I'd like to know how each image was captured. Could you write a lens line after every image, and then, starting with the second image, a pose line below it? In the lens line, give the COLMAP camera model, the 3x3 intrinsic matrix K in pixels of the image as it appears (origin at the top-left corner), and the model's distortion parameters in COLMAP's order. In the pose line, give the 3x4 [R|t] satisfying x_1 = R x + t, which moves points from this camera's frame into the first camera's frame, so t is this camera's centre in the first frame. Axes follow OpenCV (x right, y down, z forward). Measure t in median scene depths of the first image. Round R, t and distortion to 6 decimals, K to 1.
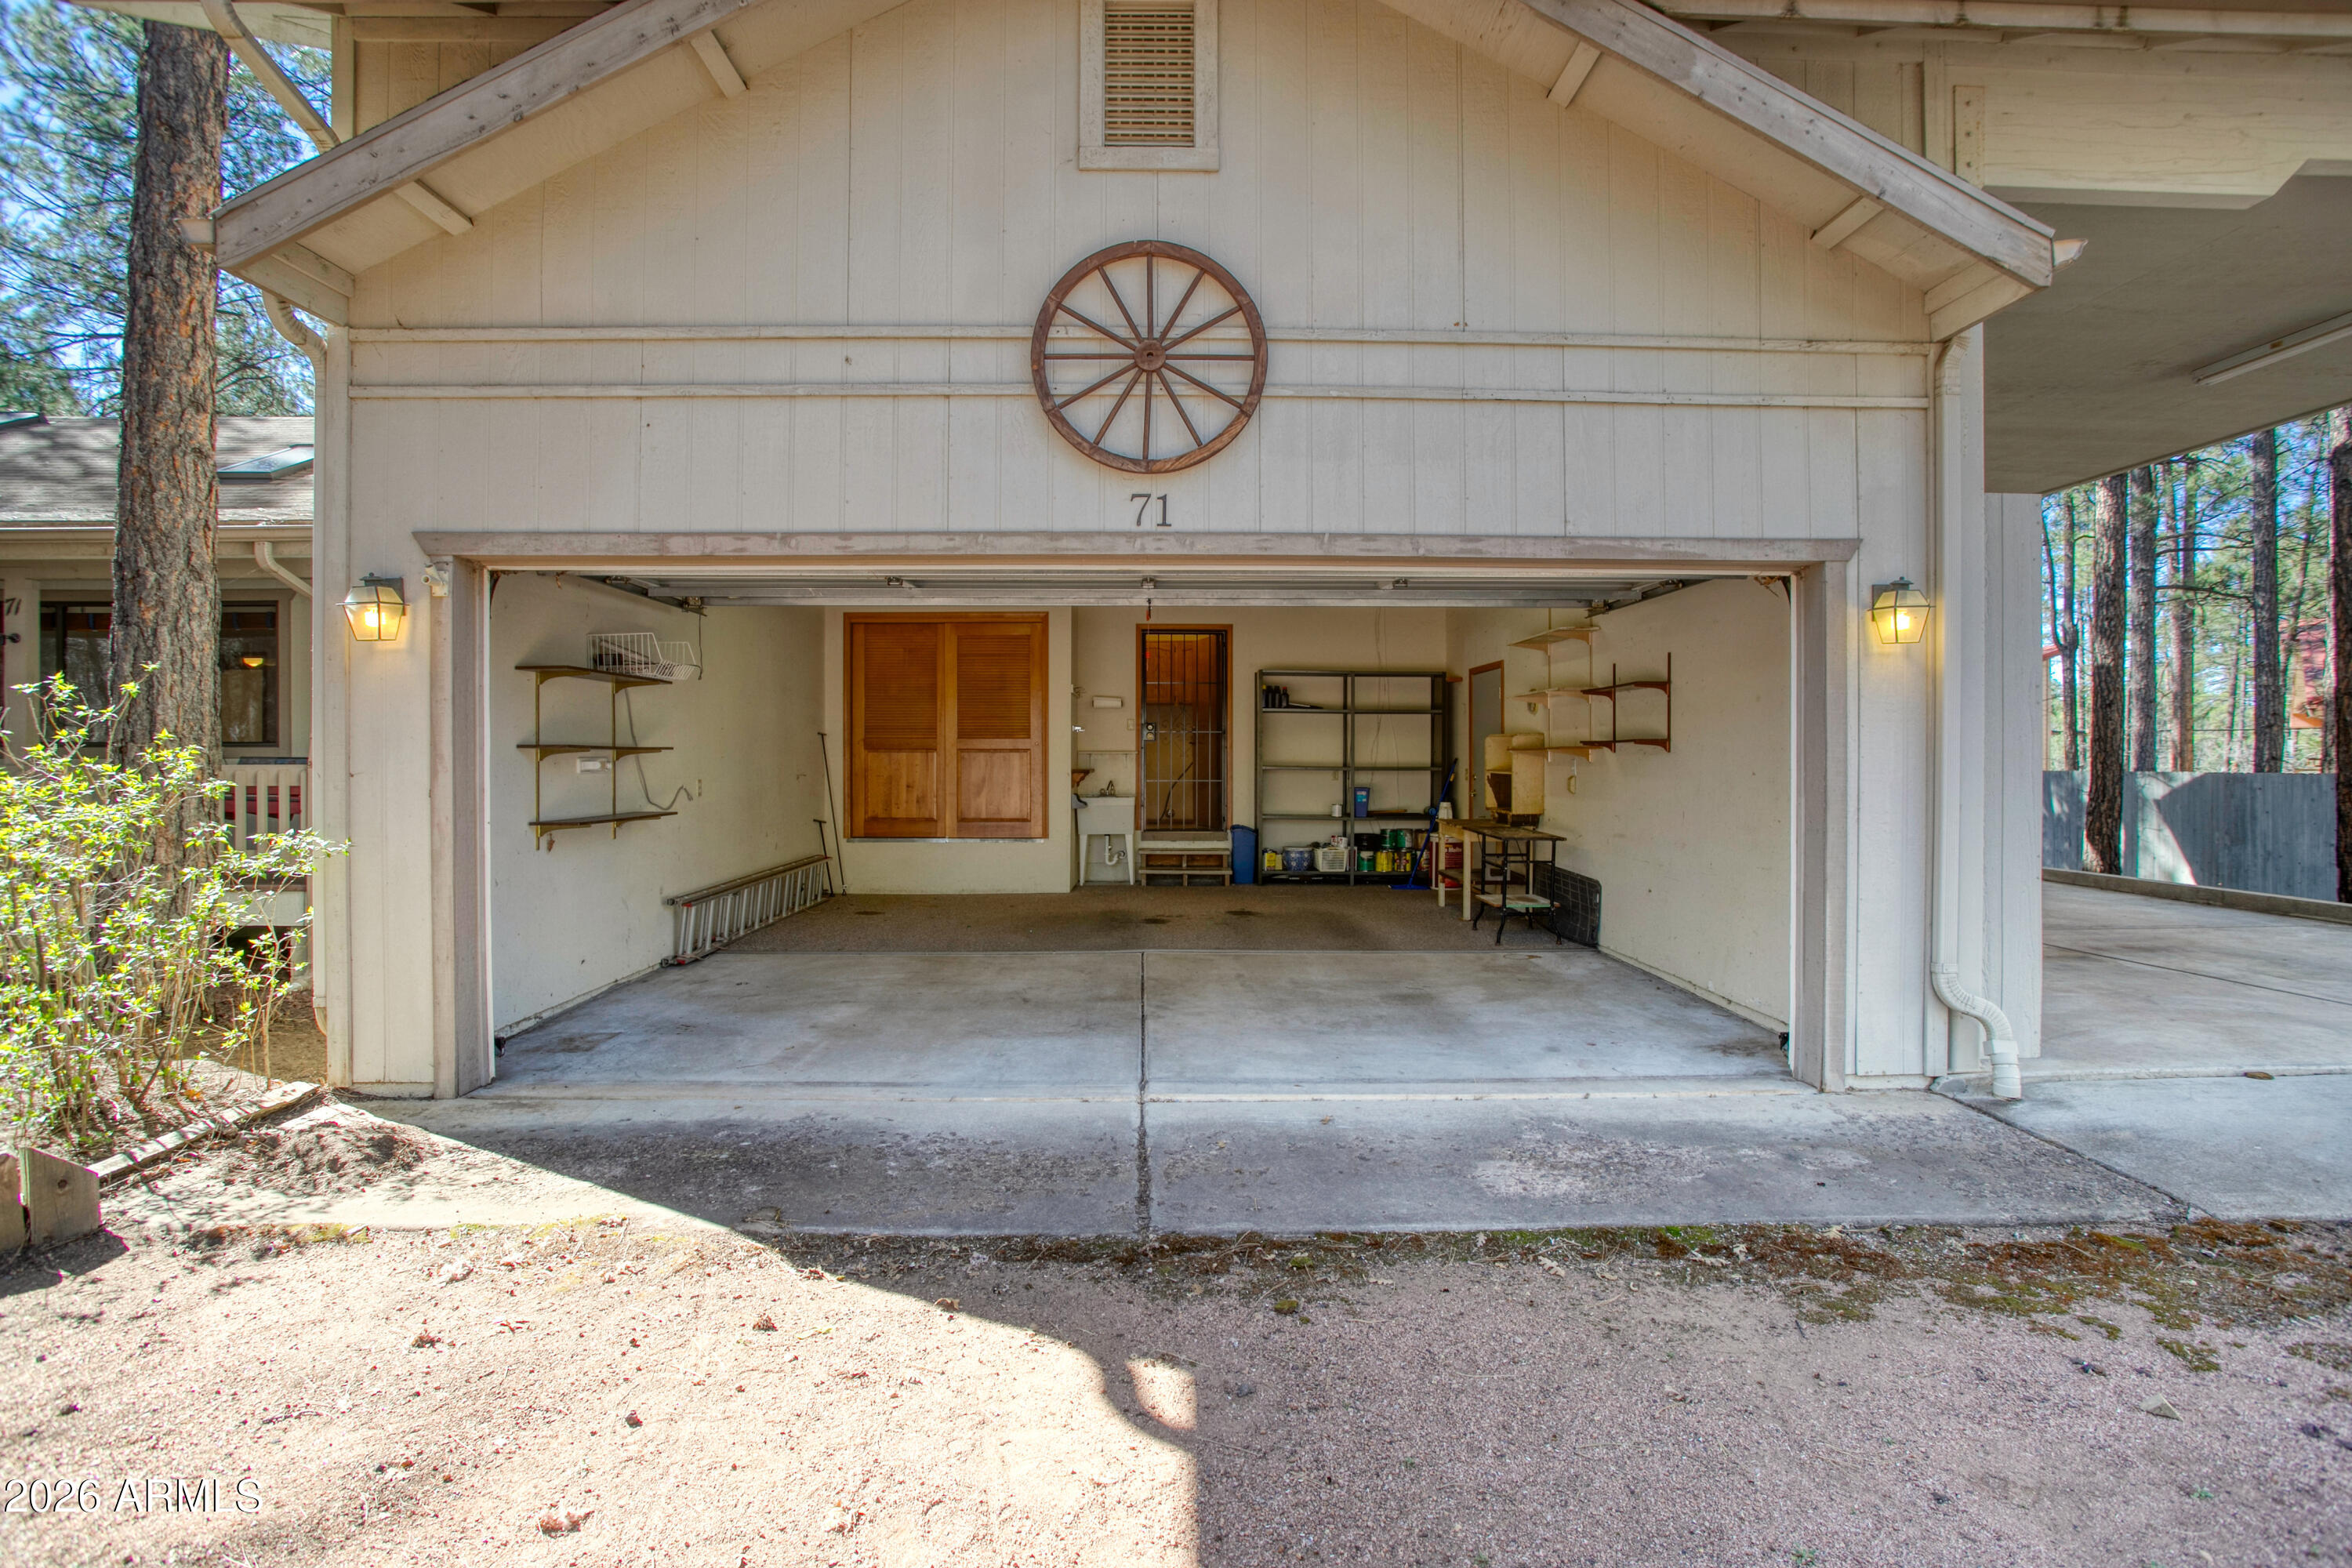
lens RADIAL K [[1157.8, 0, 1176.0], [0, 1157.8, 784.0], [0, 0, 1]] dist [-0.071301, 0.022340]
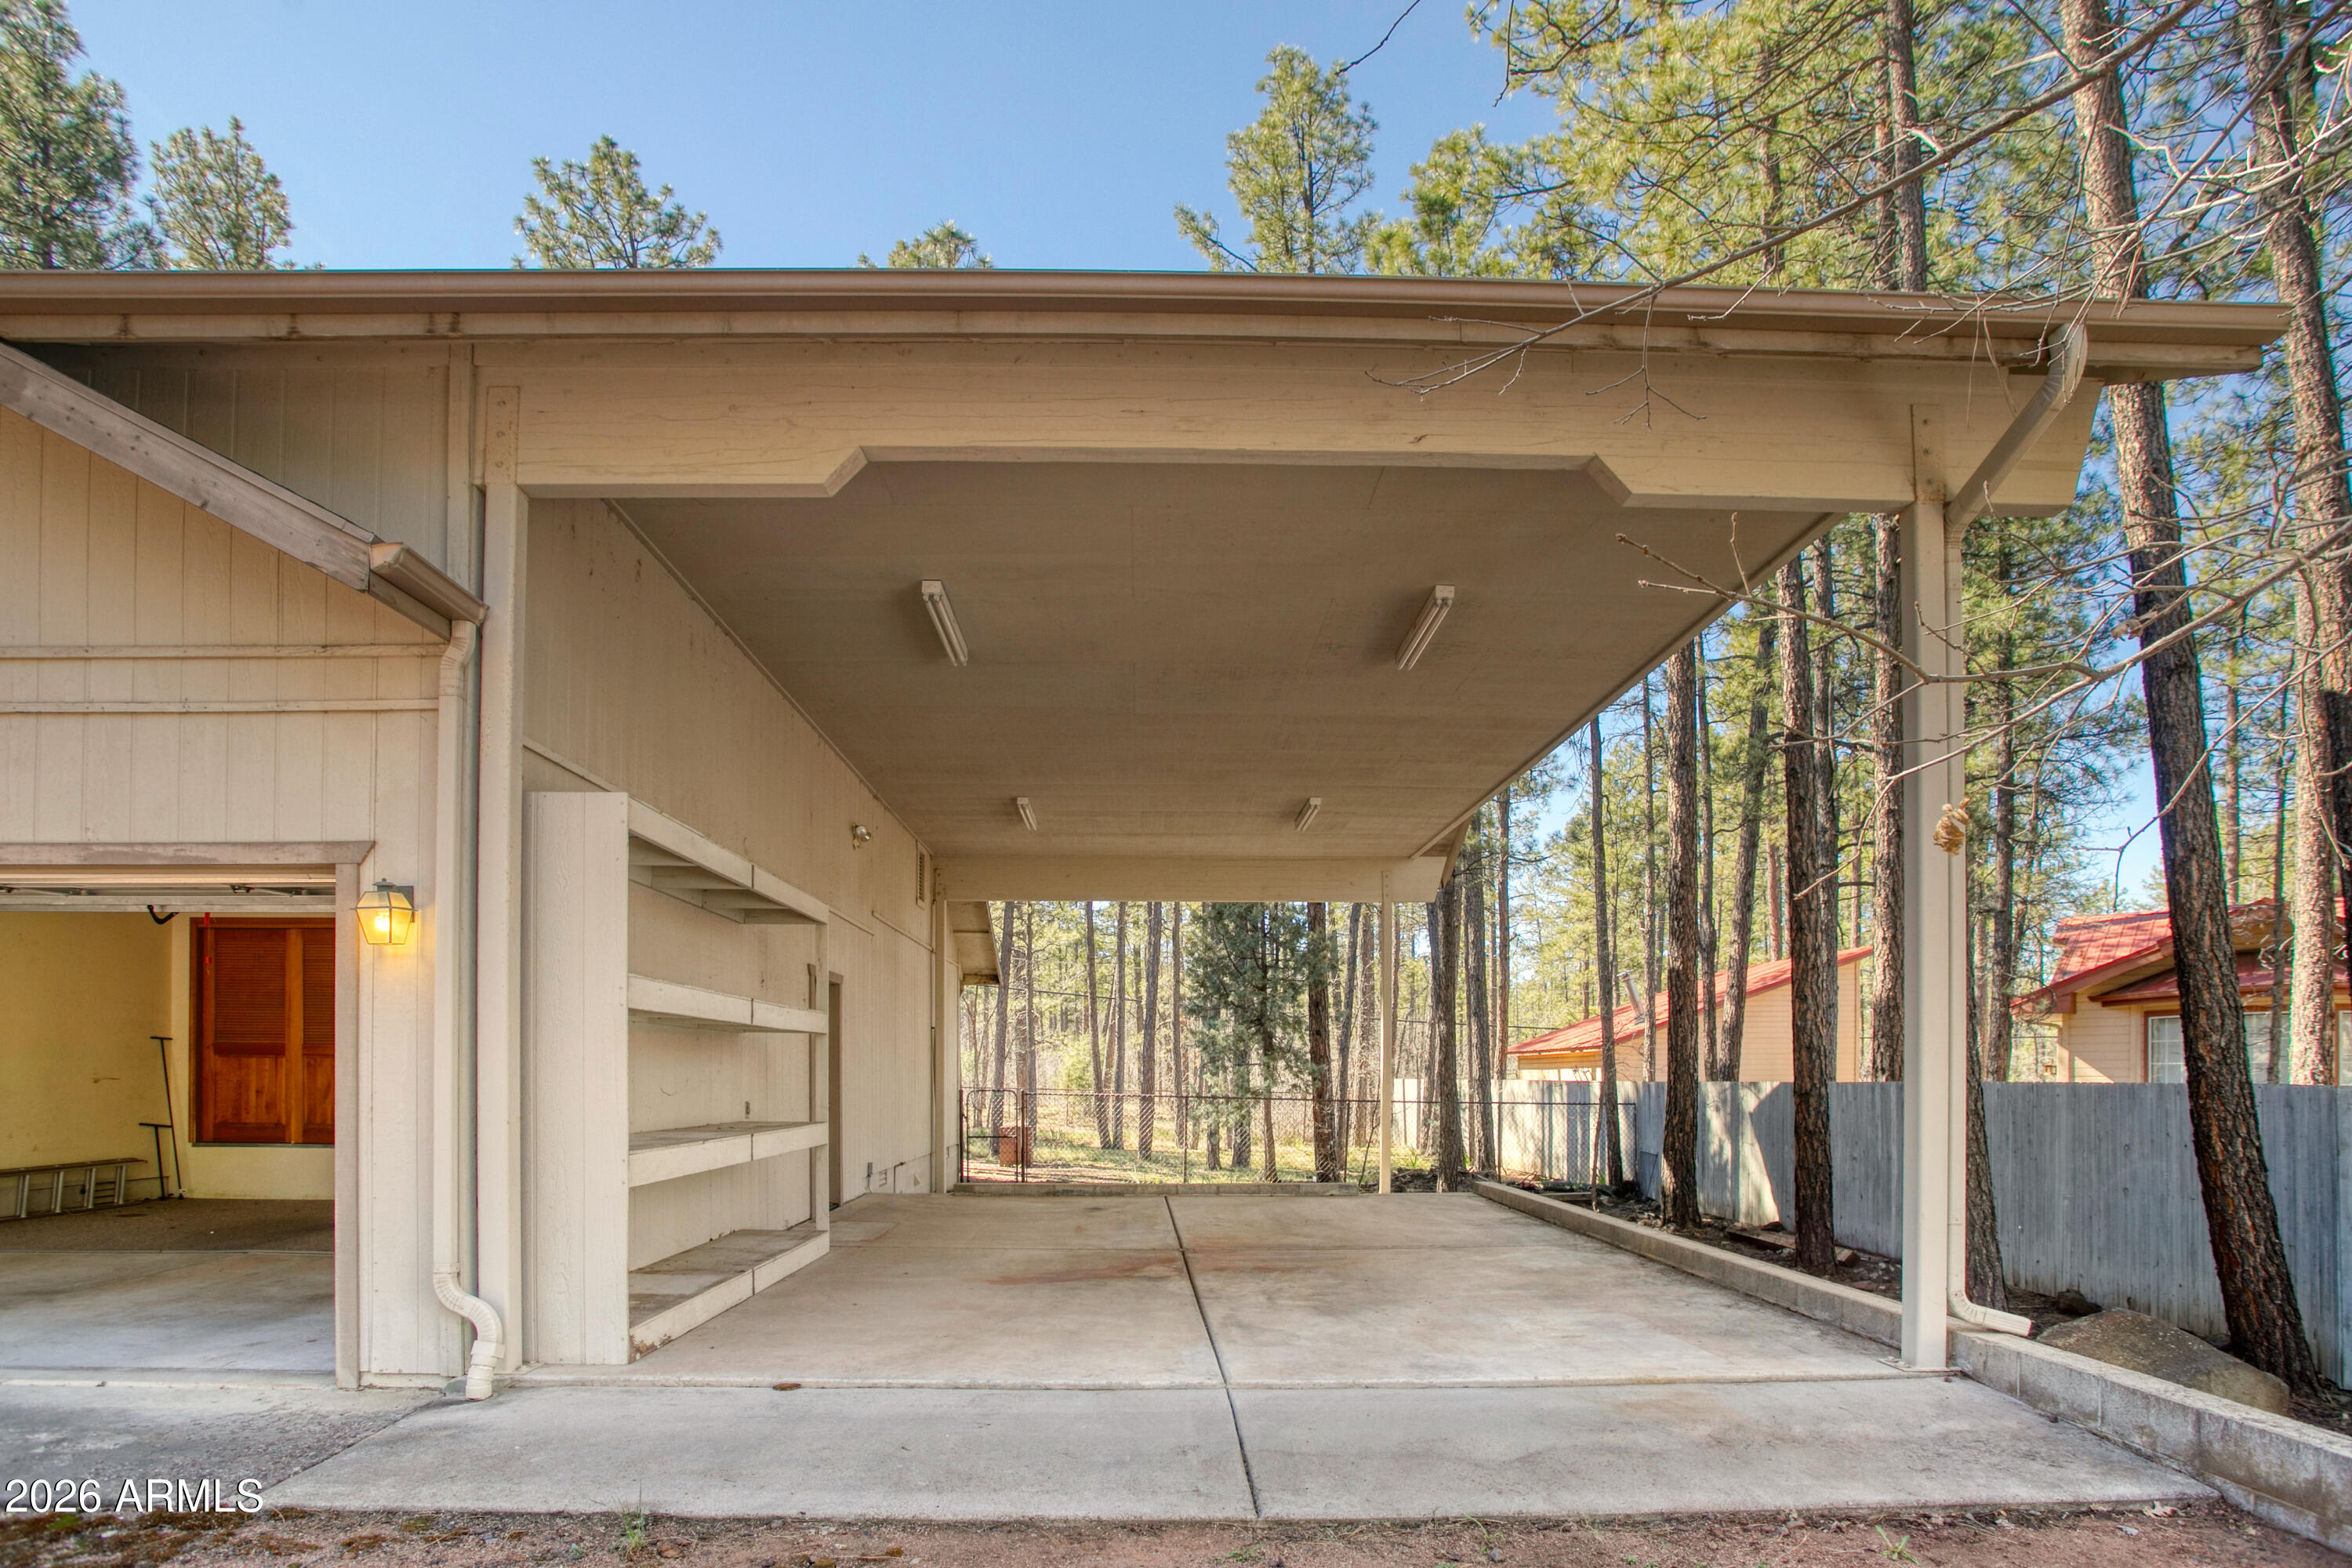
lens RADIAL K [[1211.6, 0, 1170.8], [0, 1211.6, 1066.2], [0, 0, 1]] dist [-0.019896, 0.000128]
pose [[0.999947, 0.002680, -0.009955, 1.332354], [-0.002939, 0.999655, -0.026088, 0.010488], [0.009882, 0.026116, 0.999610, -0.061415]]
